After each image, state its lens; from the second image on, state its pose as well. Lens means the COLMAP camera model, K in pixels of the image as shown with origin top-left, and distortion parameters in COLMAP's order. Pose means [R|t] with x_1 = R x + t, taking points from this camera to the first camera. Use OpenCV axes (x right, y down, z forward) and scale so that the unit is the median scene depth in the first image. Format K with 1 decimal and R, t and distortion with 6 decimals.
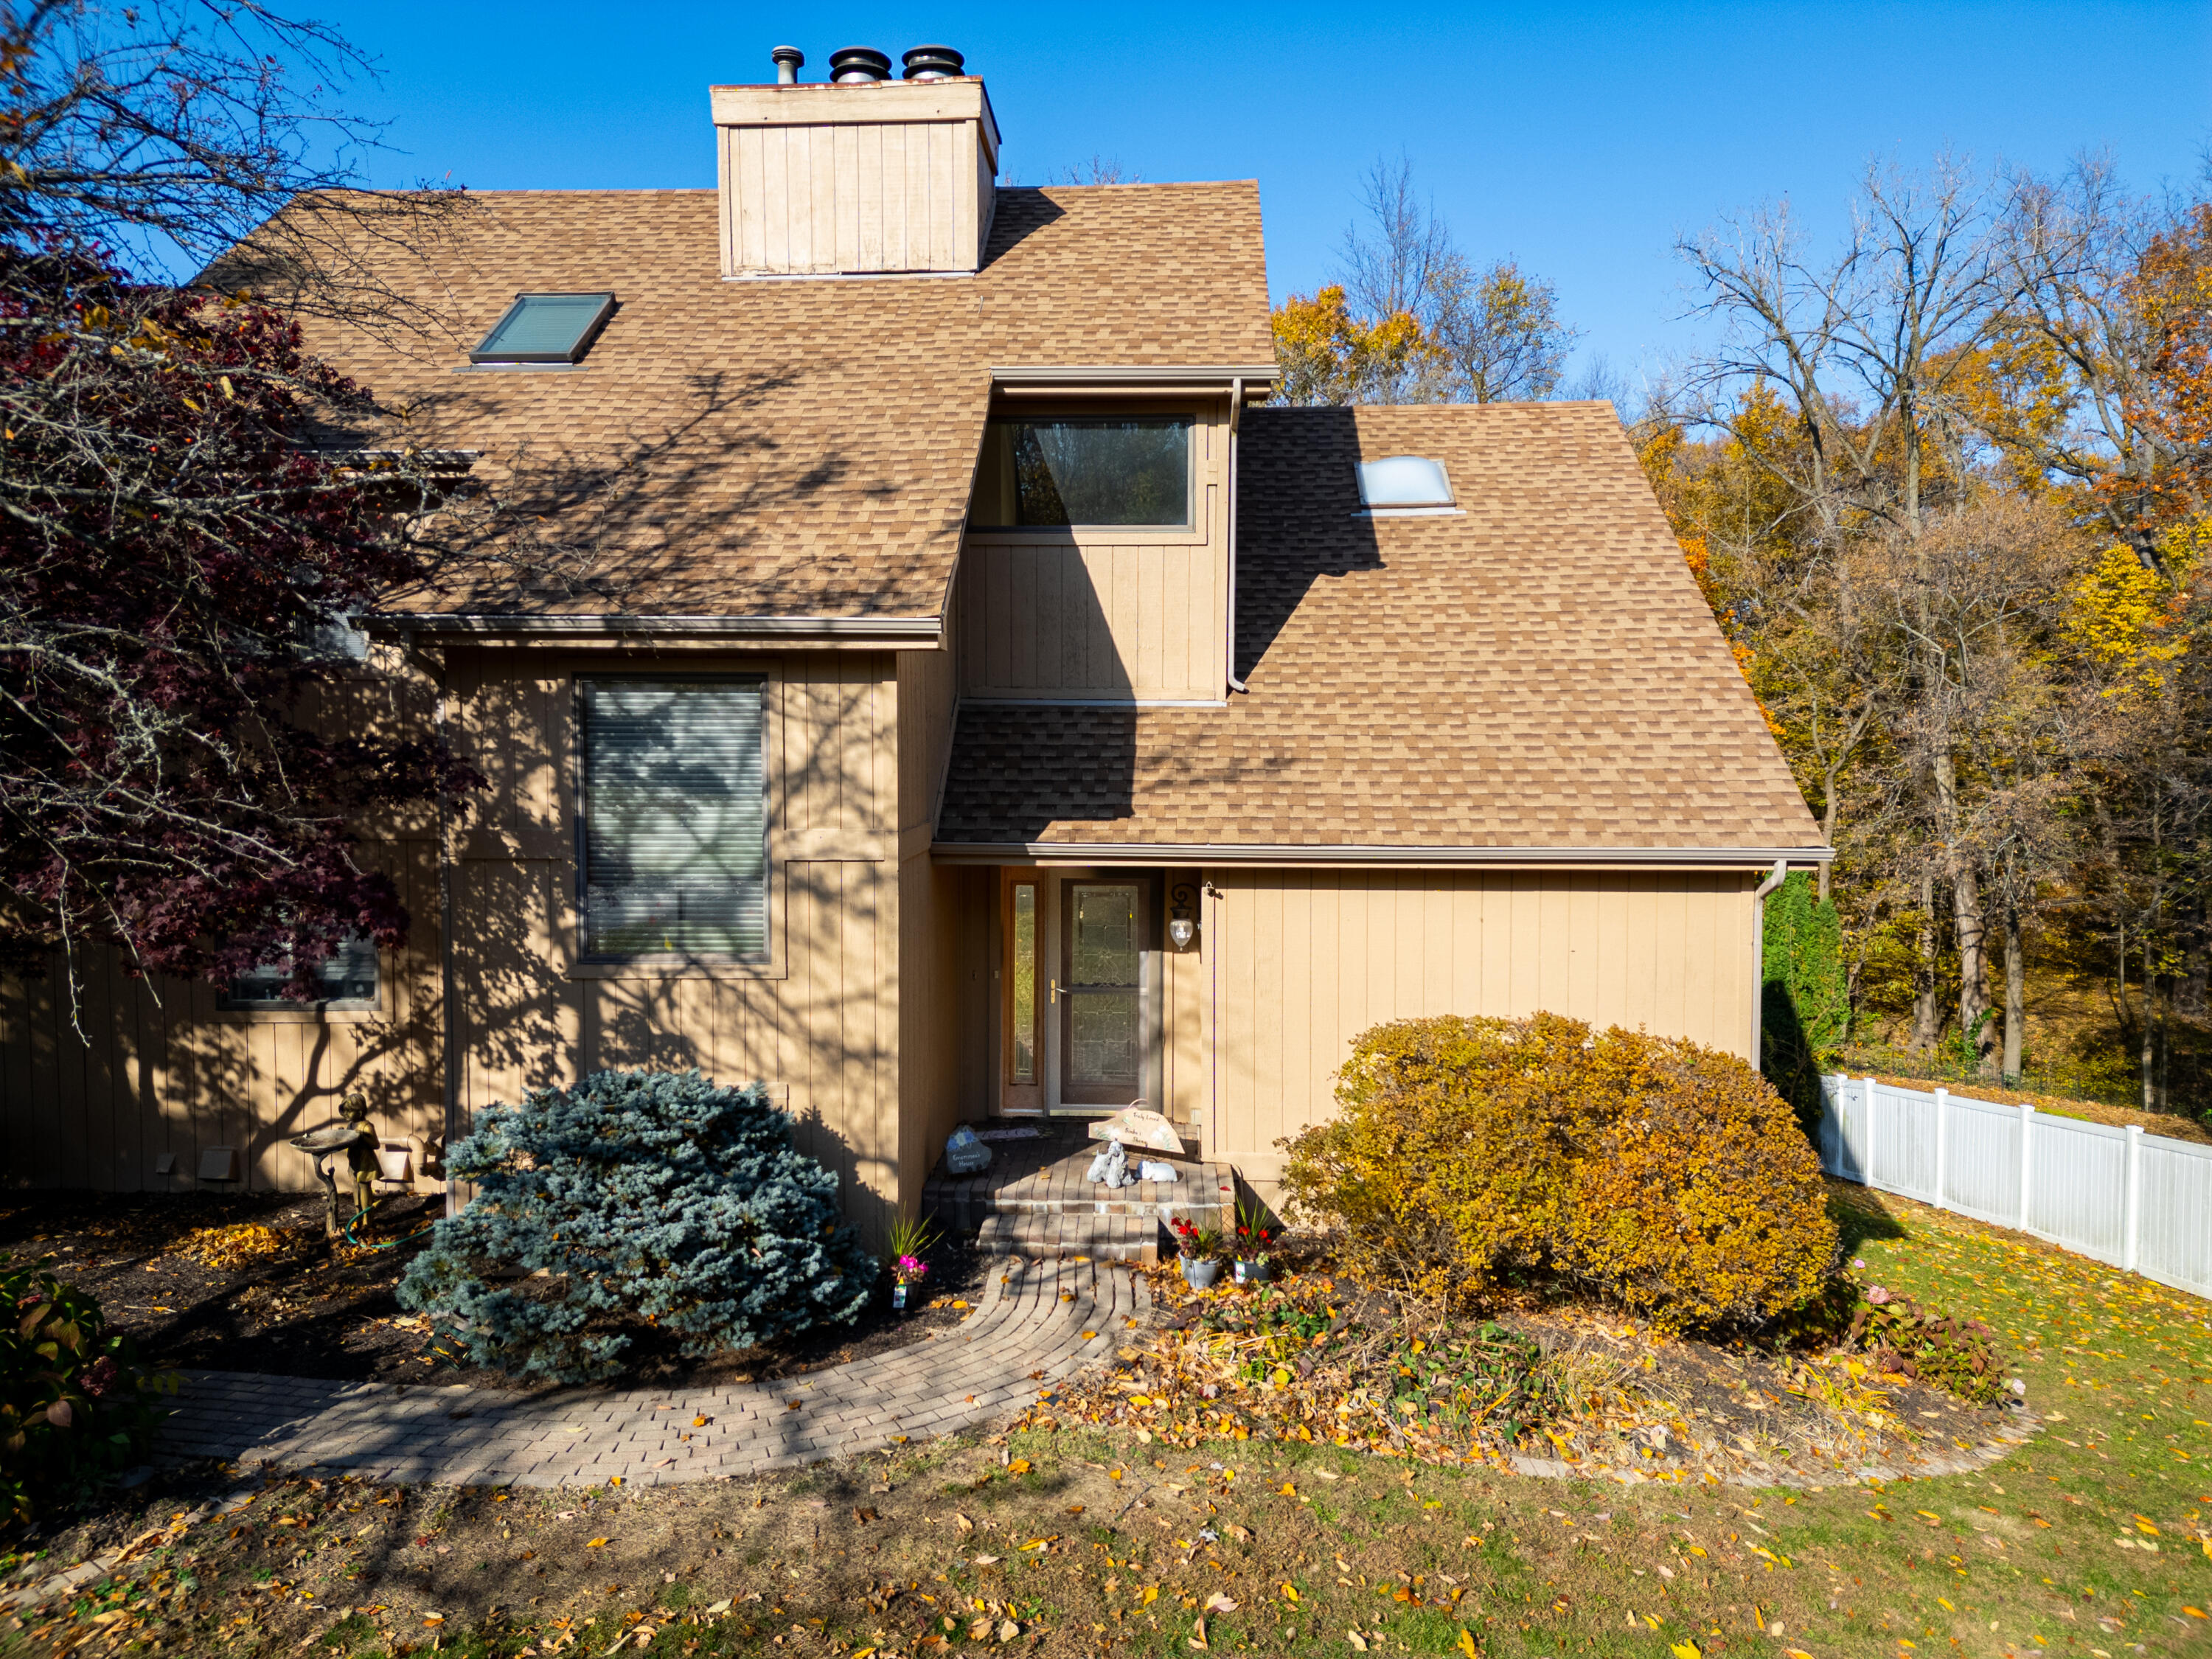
lens RADIAL K [[1551.9, 0, 1108.7], [0, 1551.9, 836.8], [0, 0, 1]] dist [0.033989, -0.007573]
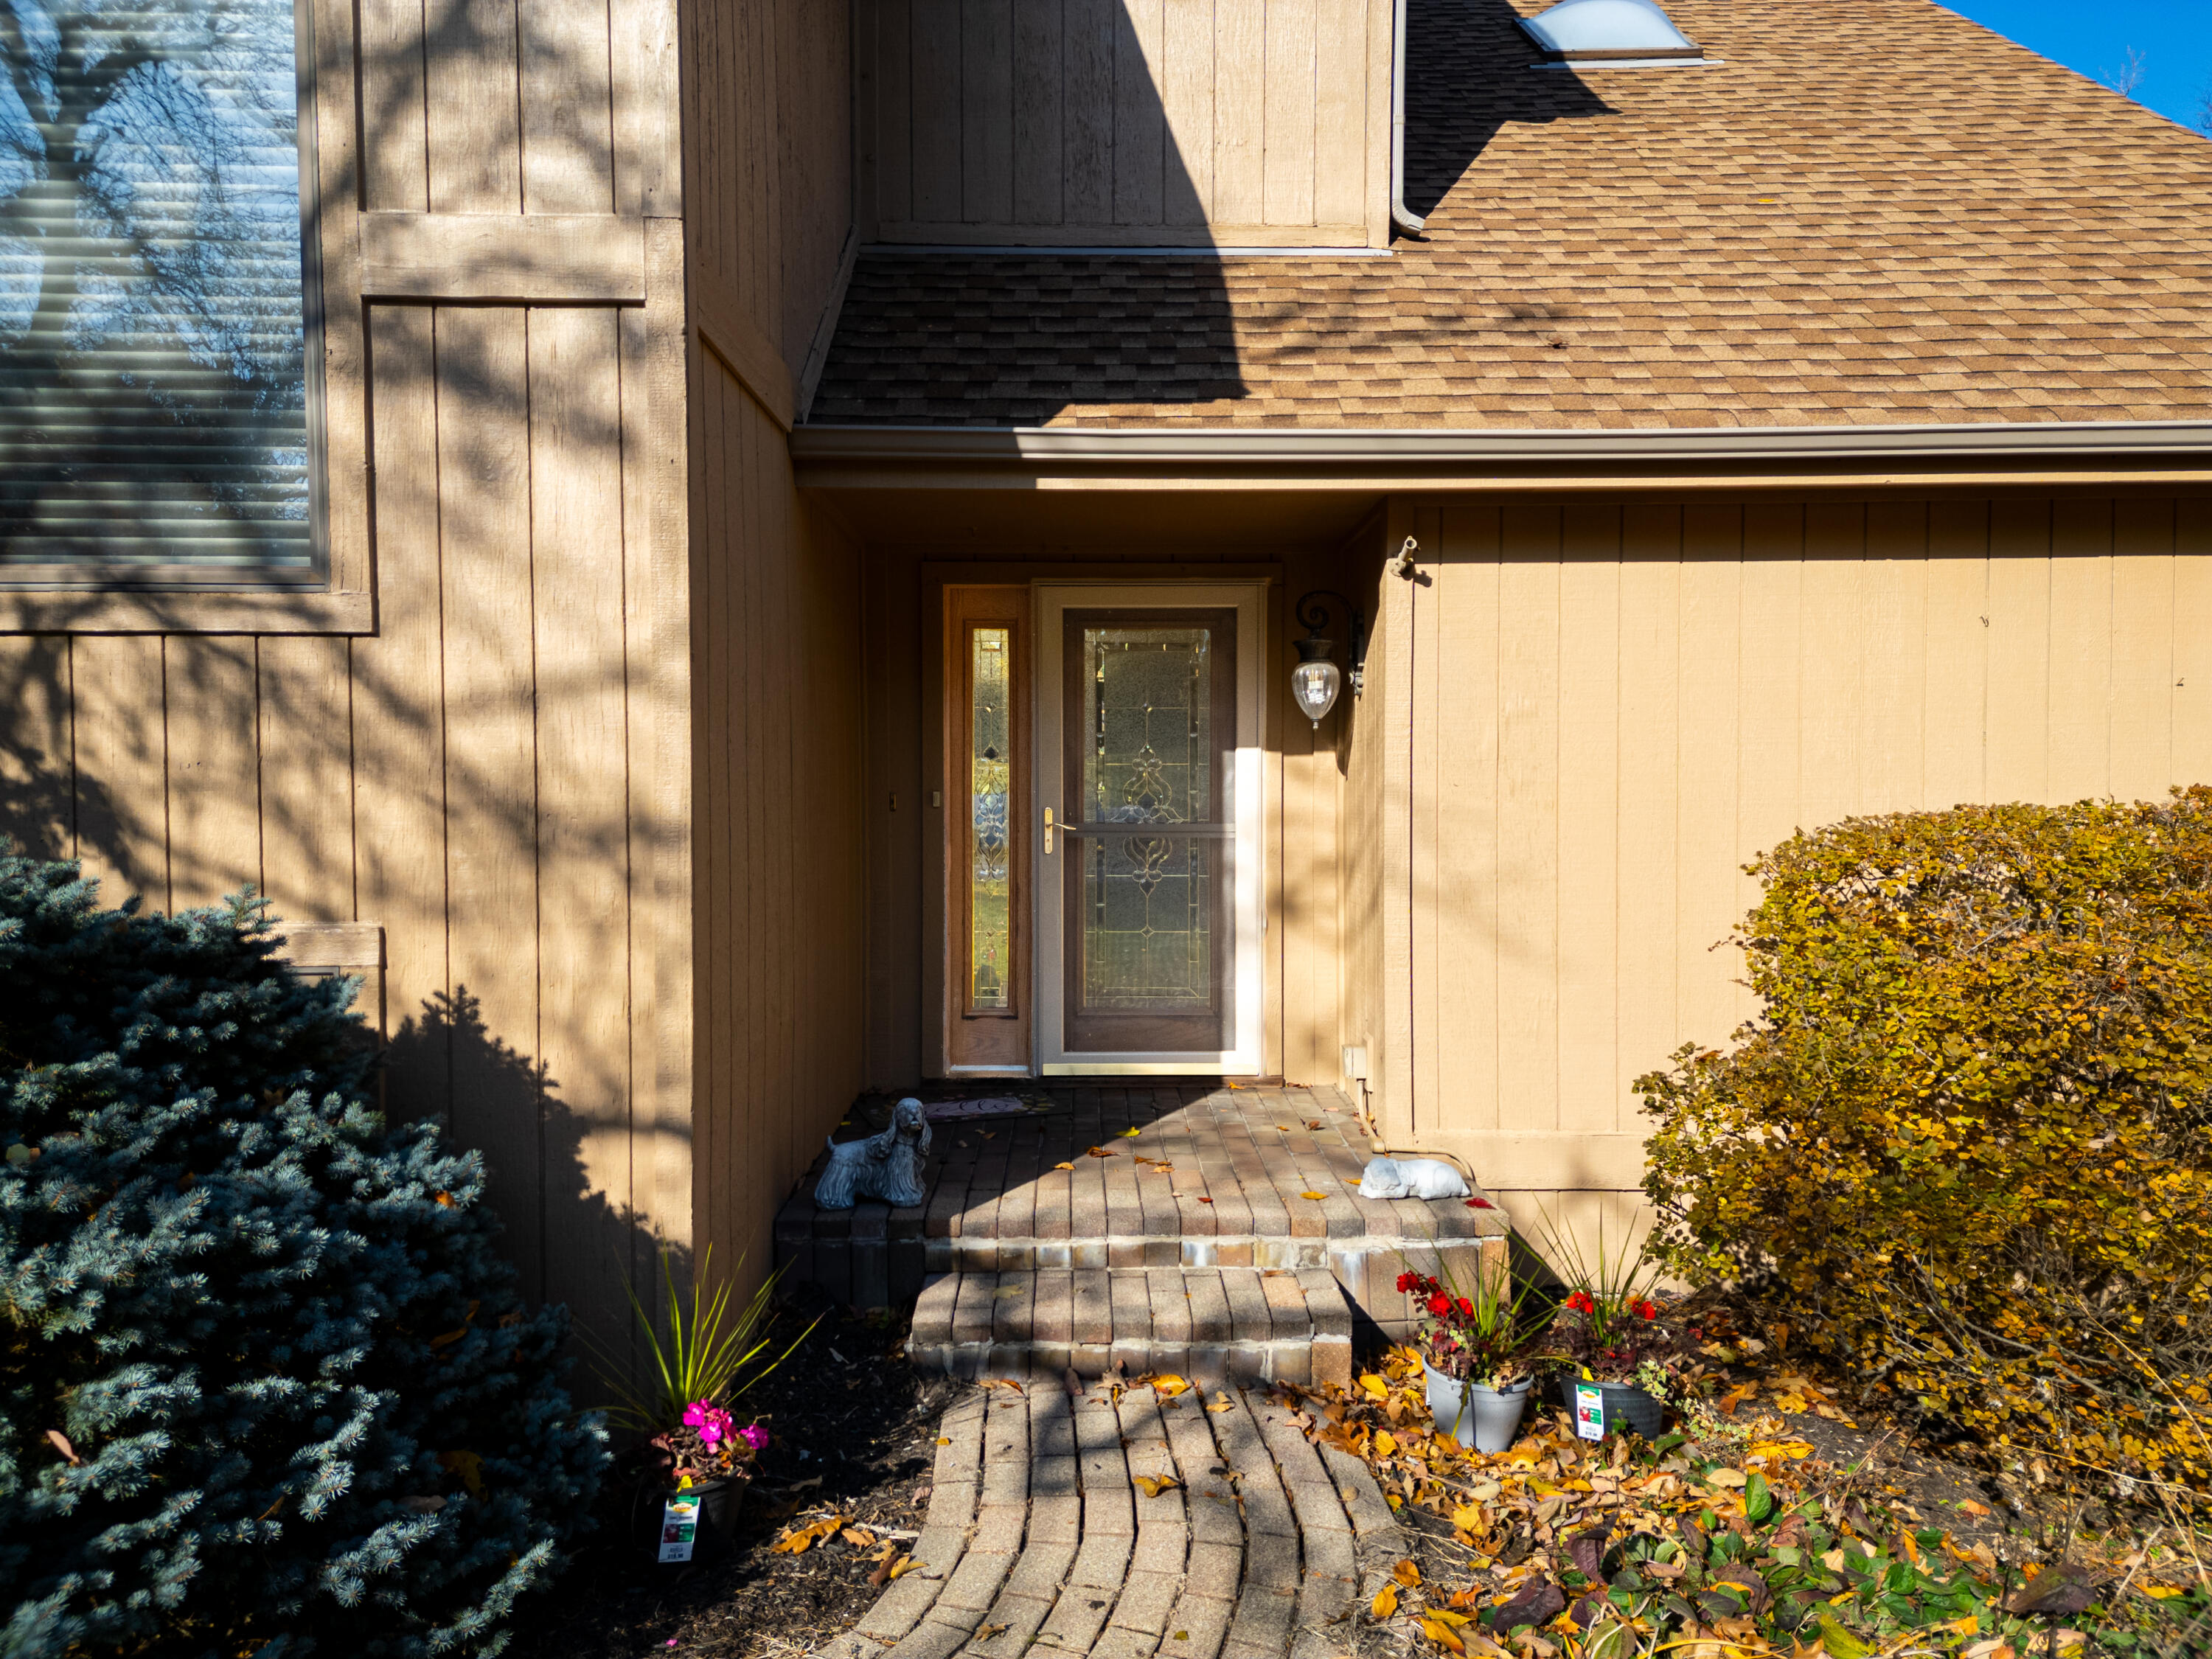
lens RADIAL K [[1551.9, 0, 1090.1], [0, 1551.9, 825.0], [0, 0, 1]] dist [0.033989, -0.007573]
pose [[0.999083, -0.004108, 0.042612, -0.057820], [0.005584, 0.999387, -0.034574, 0.149822], [-0.042444, 0.034780, 0.998493, 0.625944]]
